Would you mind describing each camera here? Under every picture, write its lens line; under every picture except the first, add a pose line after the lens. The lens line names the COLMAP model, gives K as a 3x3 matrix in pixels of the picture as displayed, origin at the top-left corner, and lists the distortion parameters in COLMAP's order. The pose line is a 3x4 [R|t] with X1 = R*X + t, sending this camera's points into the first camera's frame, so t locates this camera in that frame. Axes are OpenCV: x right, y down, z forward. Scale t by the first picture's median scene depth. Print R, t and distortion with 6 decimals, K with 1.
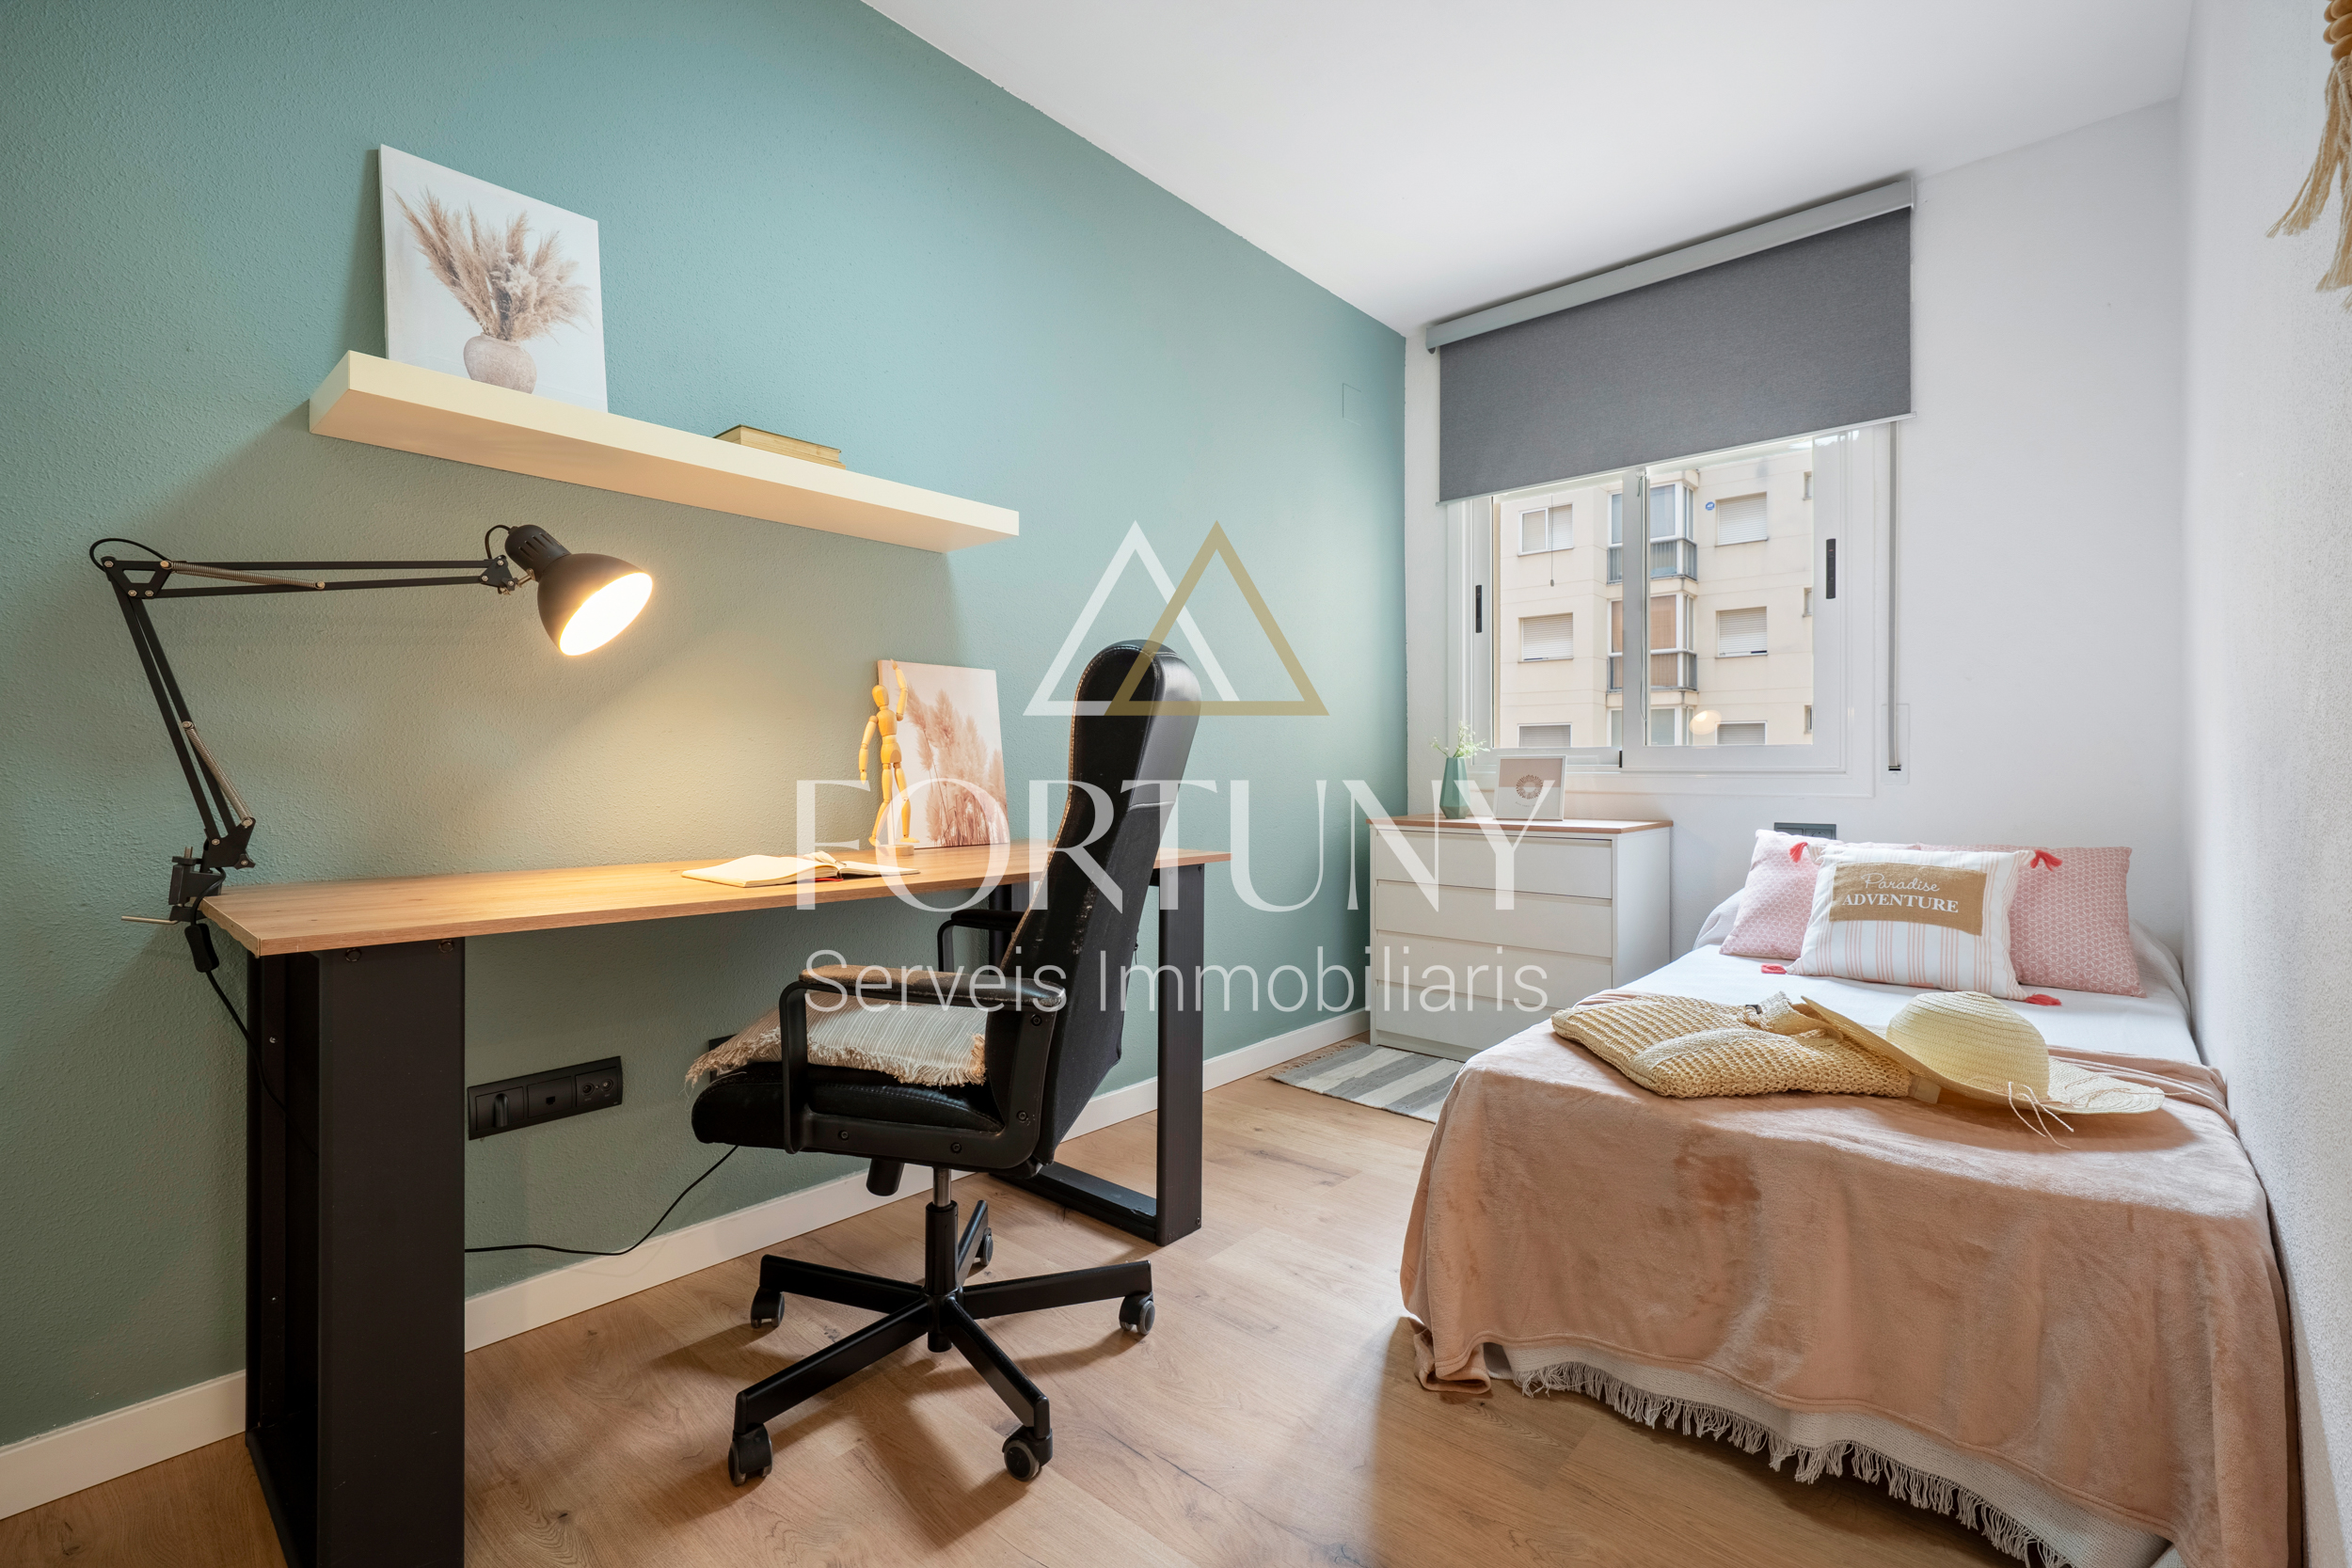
lens RADIAL K [[1039.6, 0, 1177.6], [0, 1039.6, 764.4], [0, 0, 1]] dist [0.000363, 0.000015]
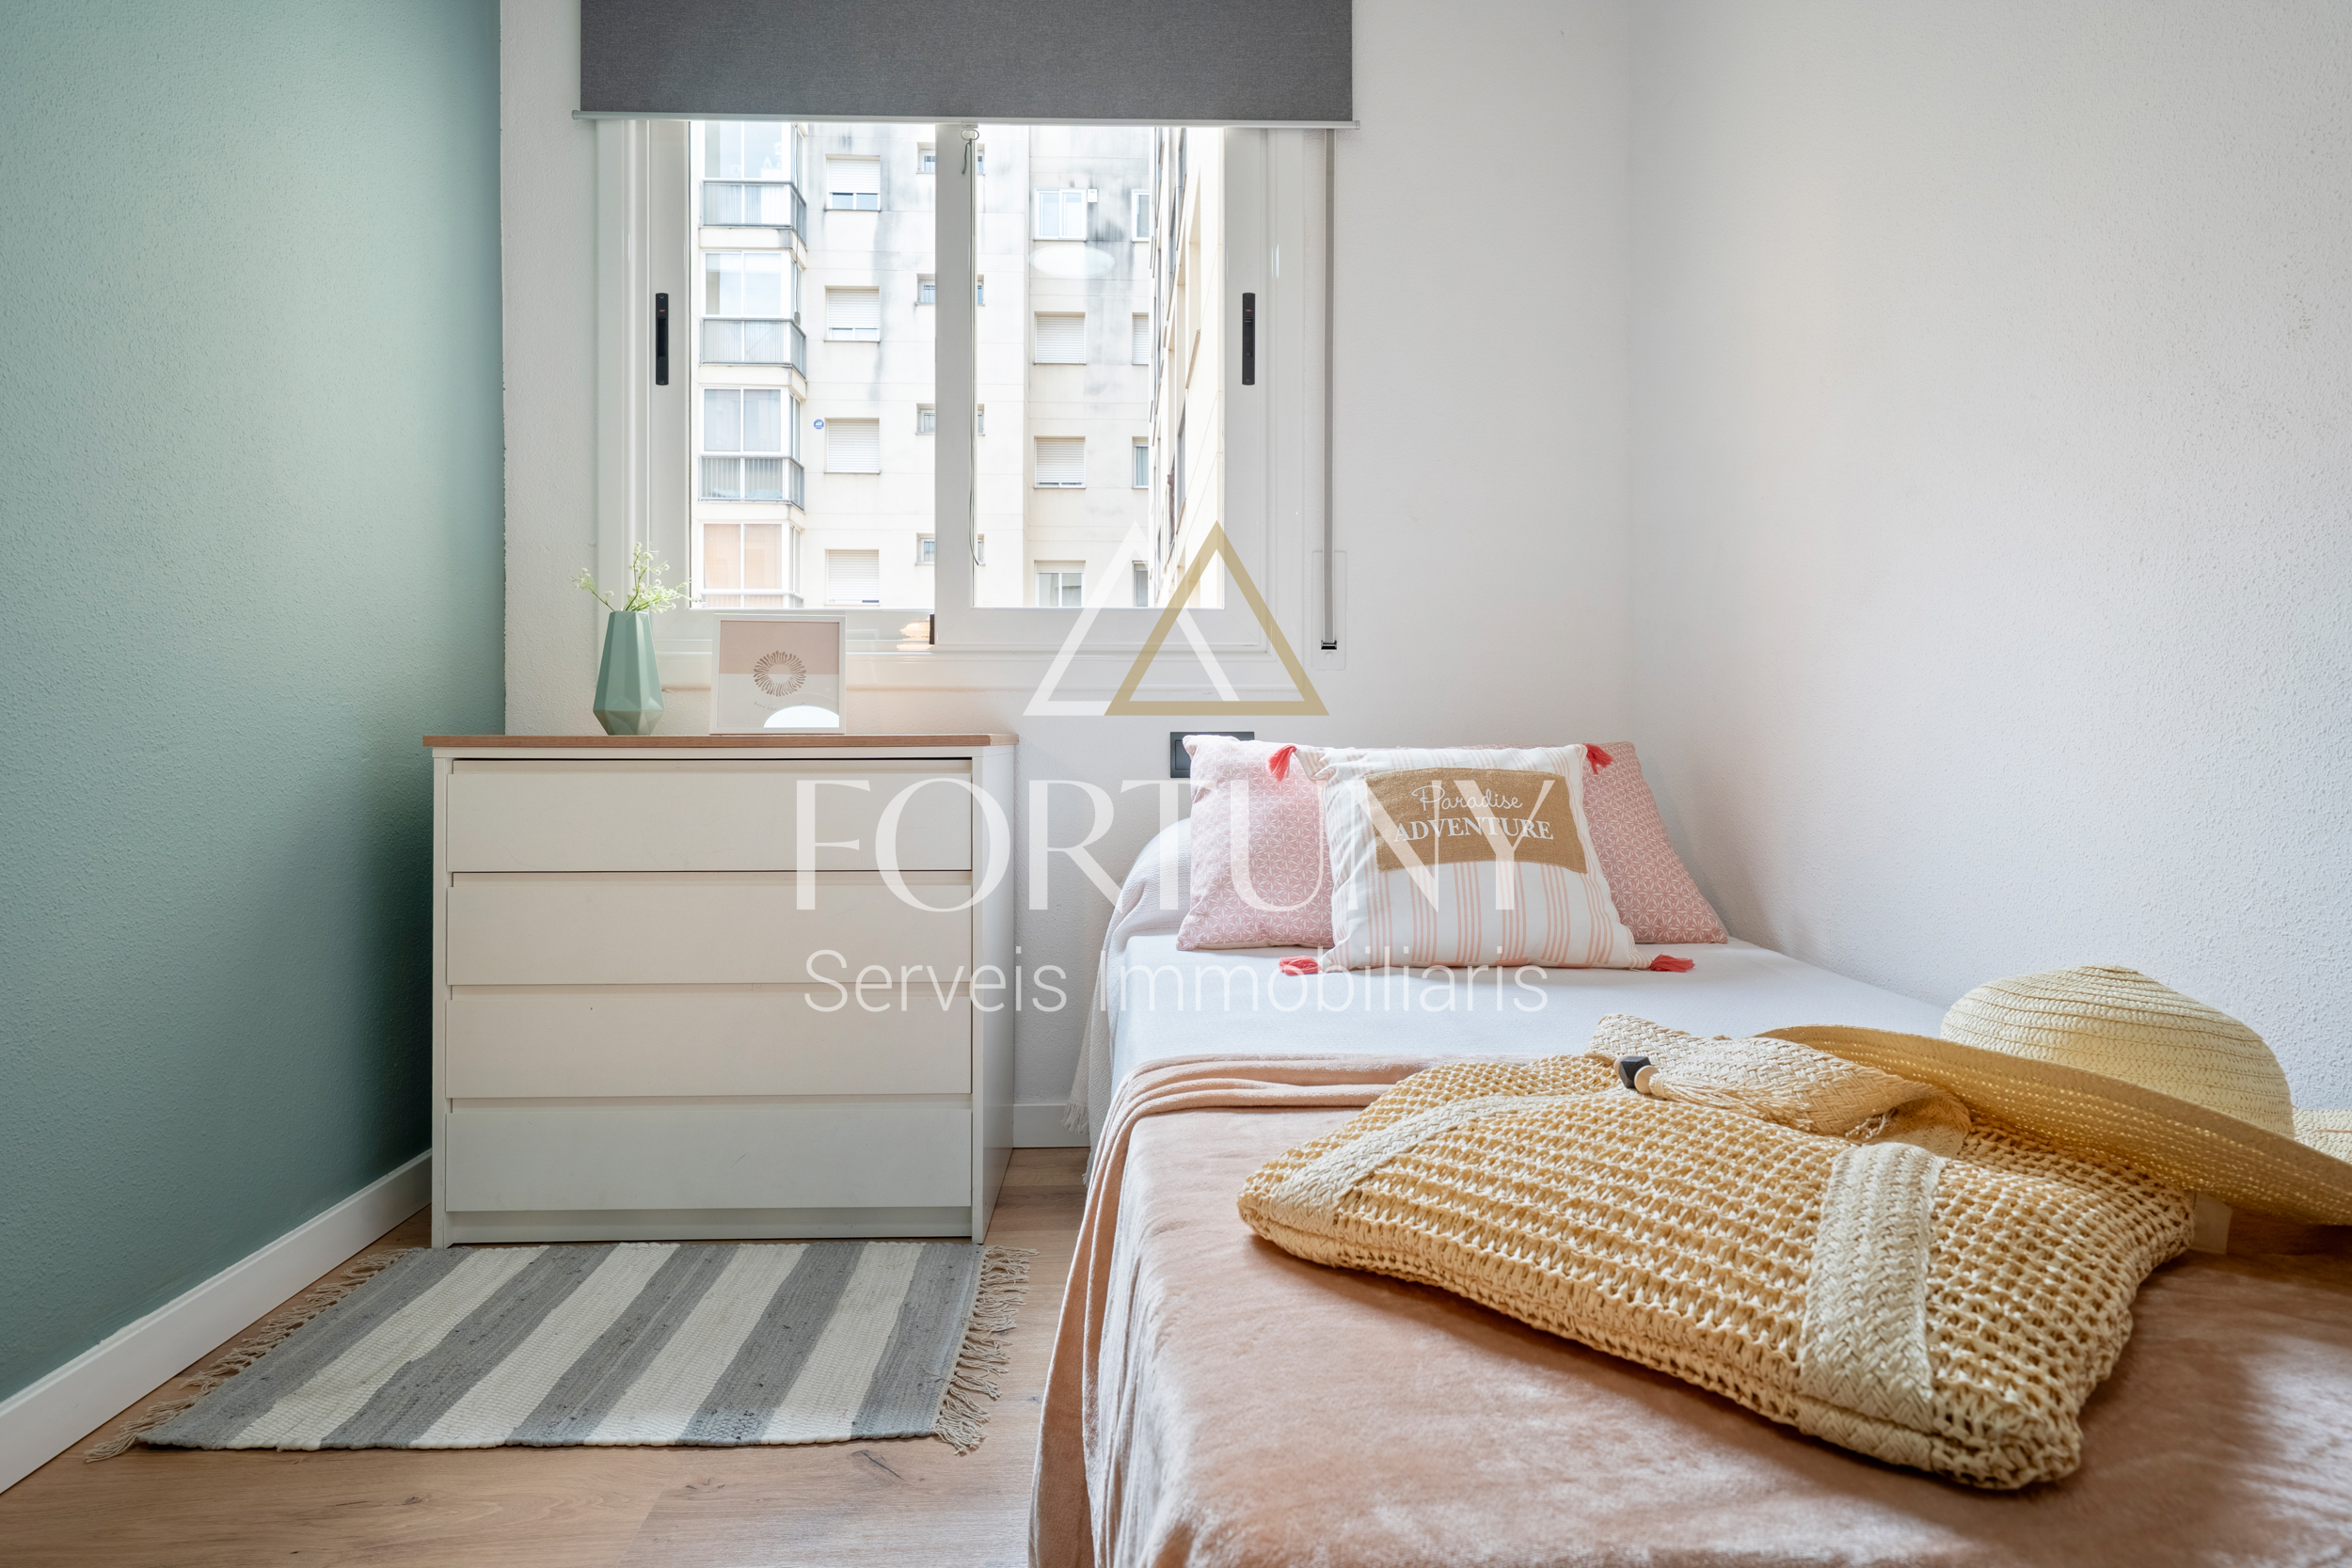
lens RADIAL K [[1295.0, 0, 1180.1], [0, 1295.0, 732.4], [0, 0, 1]] dist [0.003440, -0.000746]
pose [[0.725114, 0.004606, 0.688614, 0.039684], [-0.001616, 0.999986, -0.004987, 0.059520], [-0.688627, 0.002504, 0.725111, 0.425891]]
